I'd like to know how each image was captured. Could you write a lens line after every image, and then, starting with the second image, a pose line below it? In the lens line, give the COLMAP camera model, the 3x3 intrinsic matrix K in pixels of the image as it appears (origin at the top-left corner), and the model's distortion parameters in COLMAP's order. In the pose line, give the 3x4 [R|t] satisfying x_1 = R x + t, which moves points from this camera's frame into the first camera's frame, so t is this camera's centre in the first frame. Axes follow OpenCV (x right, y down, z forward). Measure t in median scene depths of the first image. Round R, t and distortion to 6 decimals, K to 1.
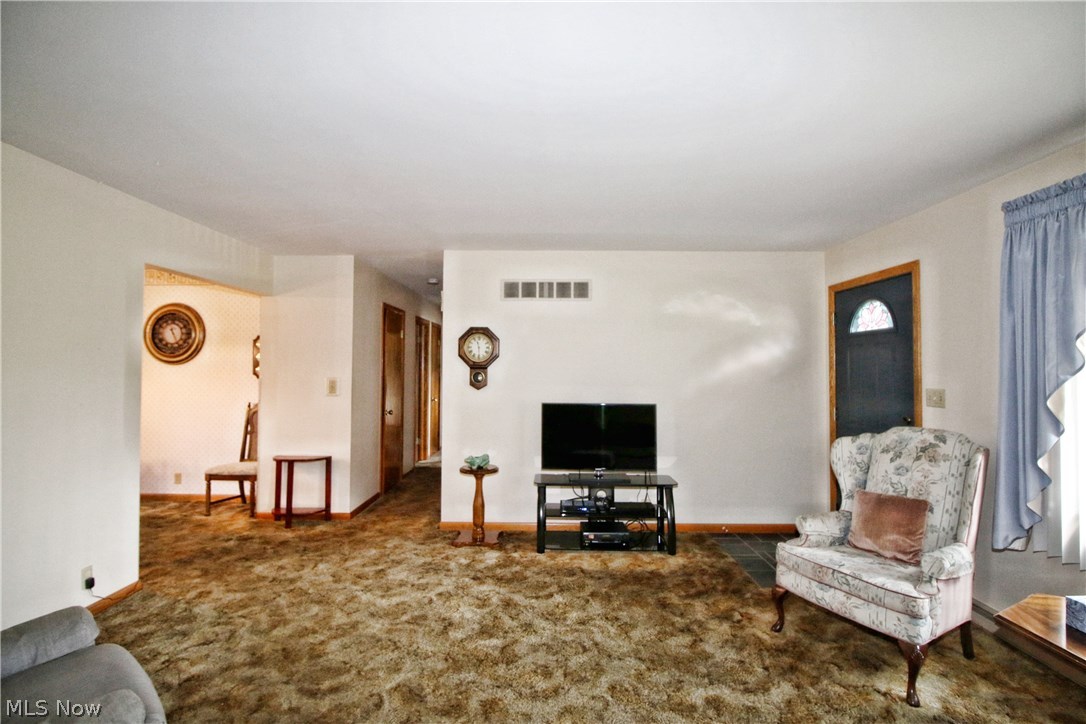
lens RADIAL K [[506.6, 0, 542.4], [0, 506.6, 353.0], [0, 0, 1]] dist [0.001884, -0.014062]
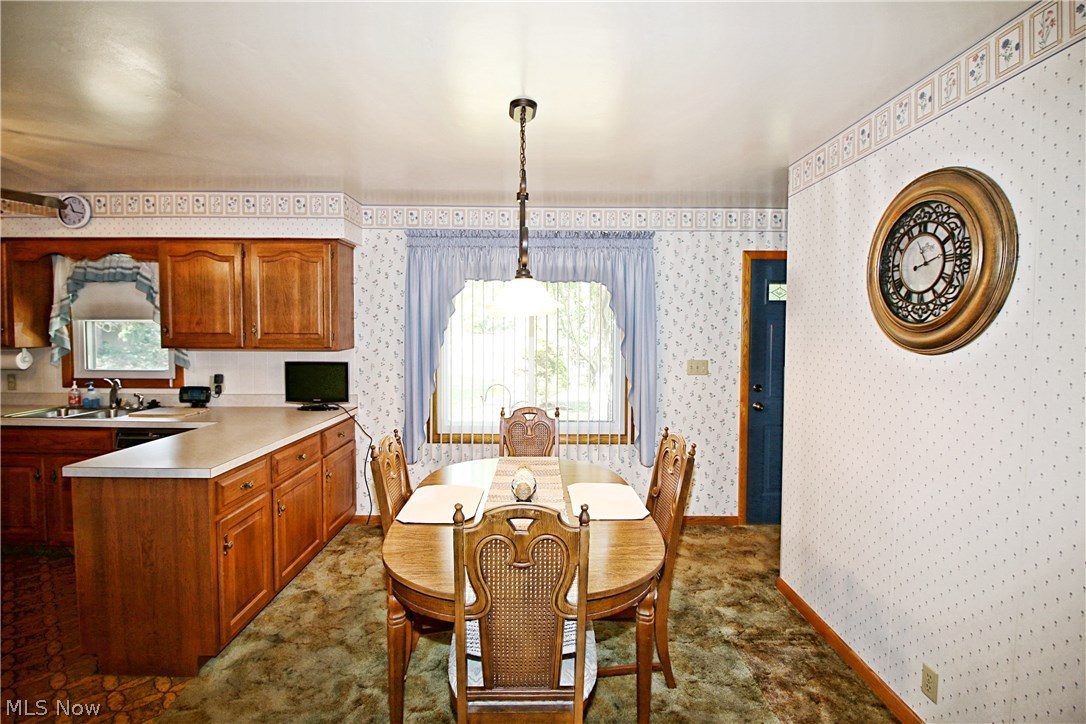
lens RADIAL K [[500.1, 0, 545.0], [0, 500.1, 351.3], [0, 0, 1]] dist [-0.001800, -0.011831]
pose [[0.022641, 0.030385, -0.999282, -0.518849], [0.024712, 0.999216, 0.030943, 0.006641], [0.999438, -0.025395, 0.021872, 0.960216]]
